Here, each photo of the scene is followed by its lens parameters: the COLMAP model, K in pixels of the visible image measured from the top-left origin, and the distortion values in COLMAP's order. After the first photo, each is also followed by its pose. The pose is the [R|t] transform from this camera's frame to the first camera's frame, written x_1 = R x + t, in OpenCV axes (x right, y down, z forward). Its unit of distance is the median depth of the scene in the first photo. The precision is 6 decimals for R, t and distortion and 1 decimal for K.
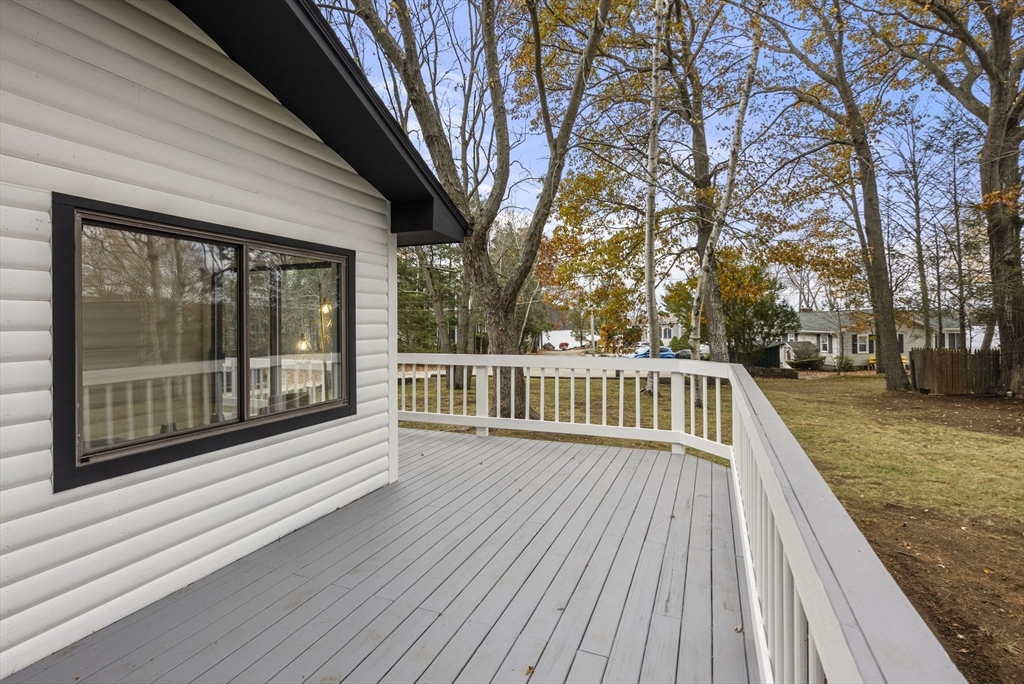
lens RADIAL K [[473.3, 0, 515.5], [0, 473.3, 331.1], [0, 0, 1]] dist [-0.002309, -0.000123]
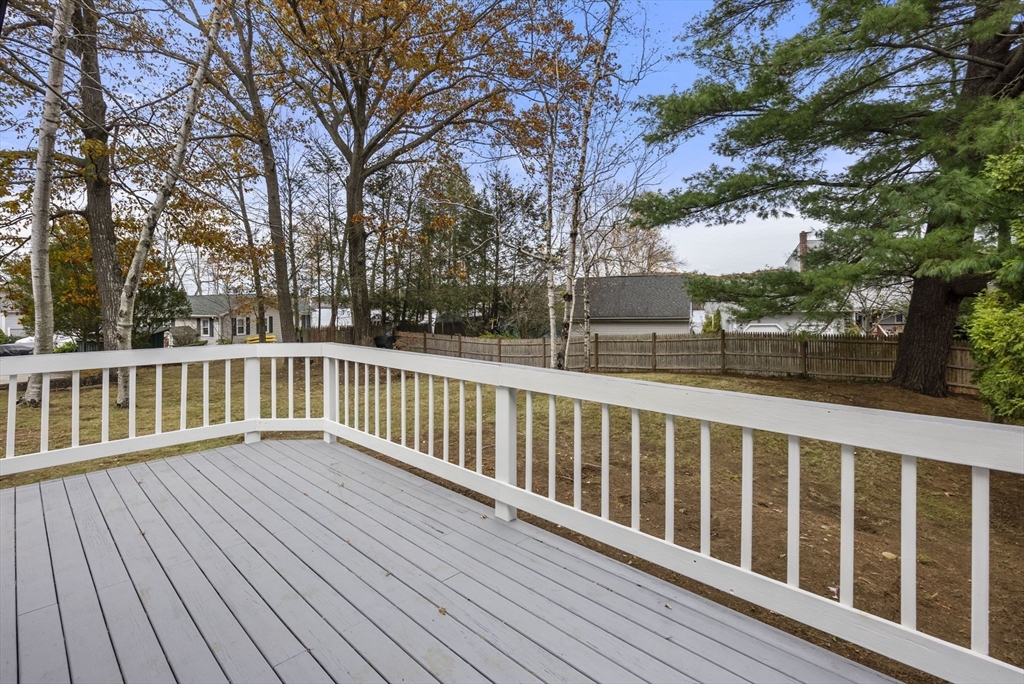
lens RADIAL K [[526.0, 0, 463.0], [0, 526.0, 312.4], [0, 0, 1]] dist [-0.000304, 0.000043]
pose [[0.395665, -0.010570, 0.918334, -0.249471], [0.017902, 0.999833, 0.003795, -0.000046], [-0.918220, 0.014939, 0.395788, 0.101365]]
